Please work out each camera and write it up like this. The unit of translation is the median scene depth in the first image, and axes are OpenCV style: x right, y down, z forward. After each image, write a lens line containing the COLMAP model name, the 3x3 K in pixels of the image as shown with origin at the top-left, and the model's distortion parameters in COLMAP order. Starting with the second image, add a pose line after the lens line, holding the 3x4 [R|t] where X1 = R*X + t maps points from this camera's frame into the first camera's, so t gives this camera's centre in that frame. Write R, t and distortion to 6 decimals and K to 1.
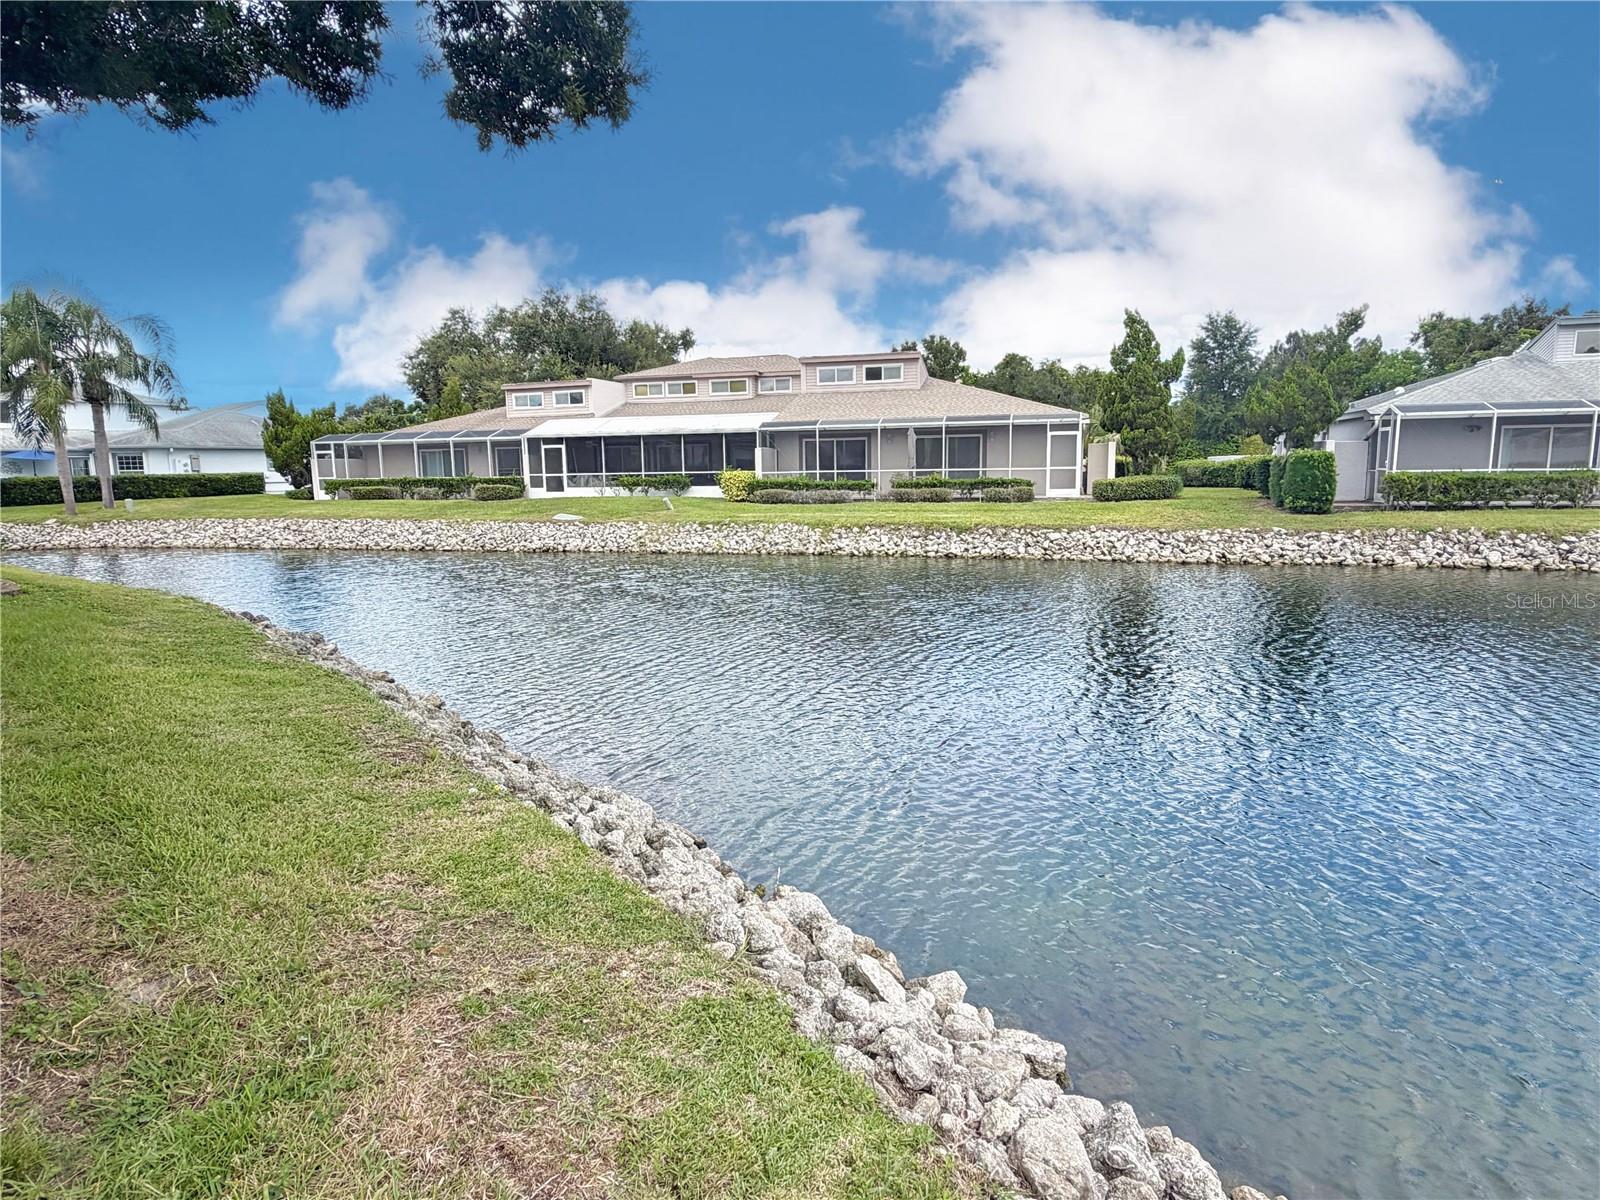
lens RADIAL K [[892.0, 0, 802.8], [0, 892.0, 607.7], [0, 0, 1]] dist [-0.002239, -0.000546]
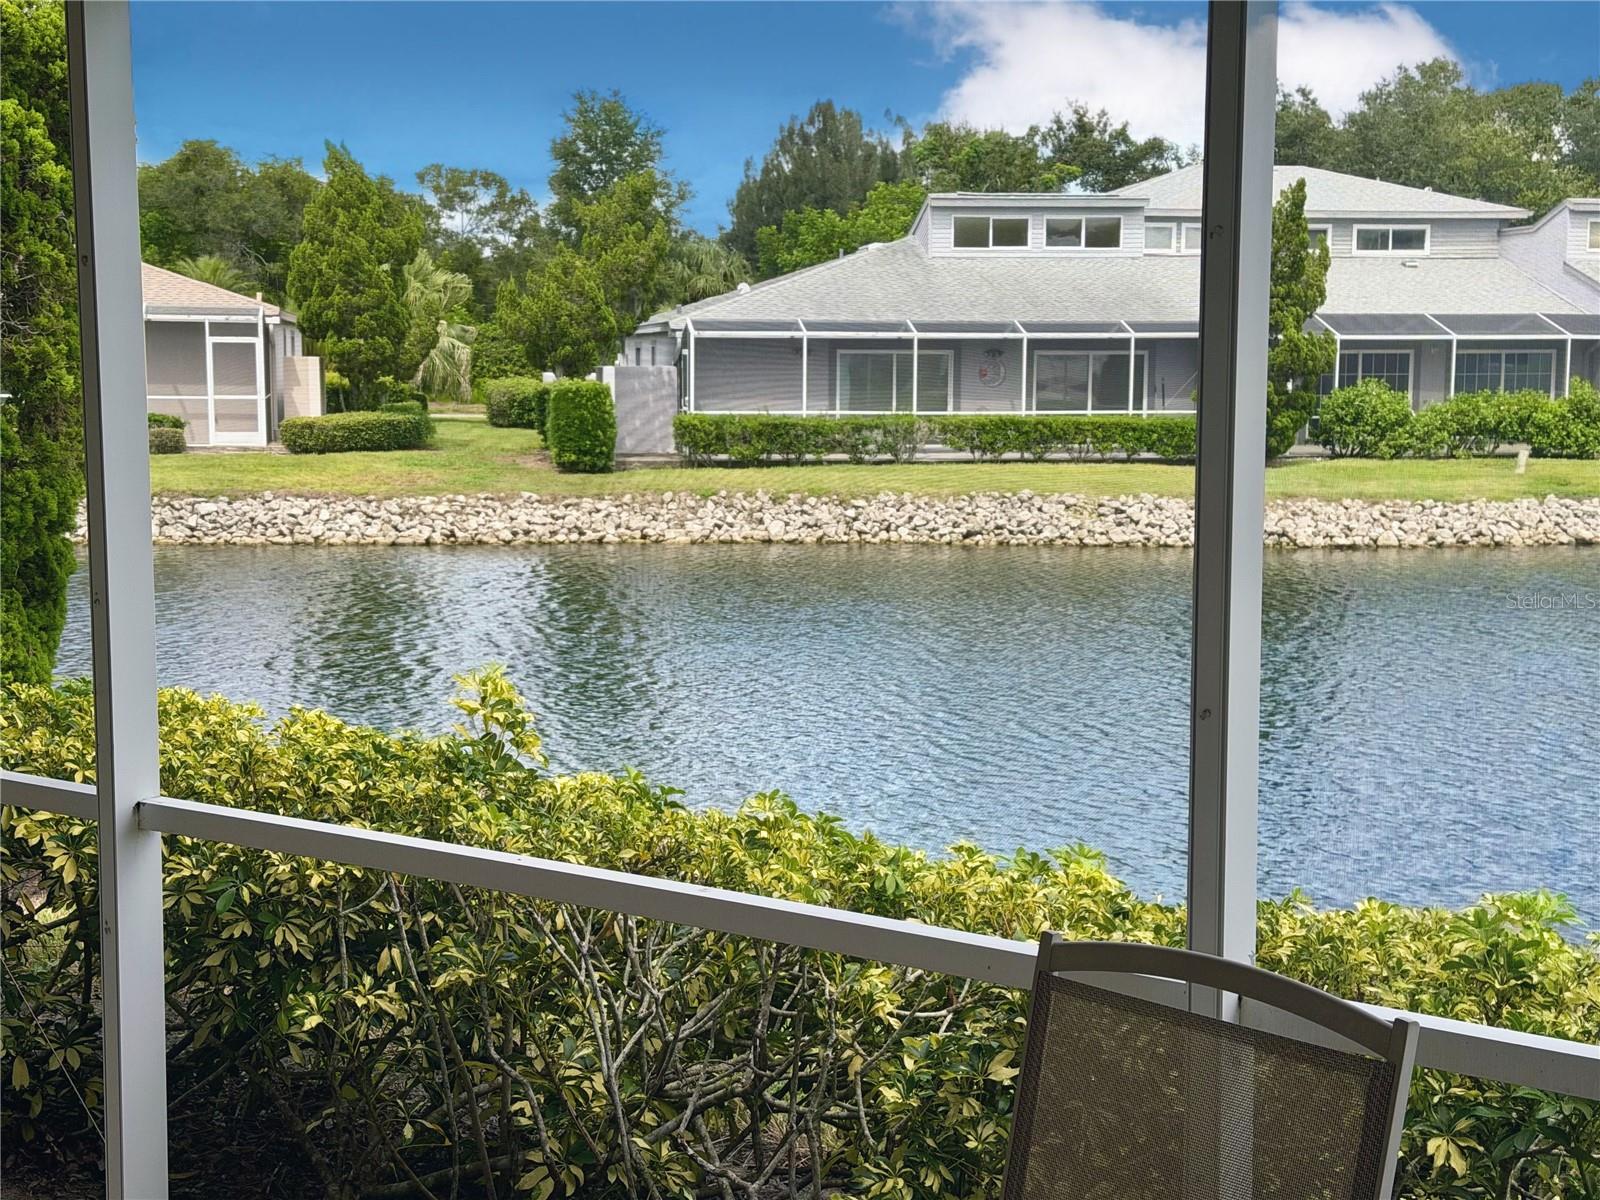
lens RADIAL K [[2258.1, 0, 810.2], [0, 2258.1, 601.2], [0, 0, 1]] dist [0.132989, 0.000000]
pose [[0.898998, -0.028573, 0.437020, -0.043702], [0.049903, 0.998054, -0.037401, 0.069502], [-0.435101, 0.055431, 0.898674, -0.655906]]
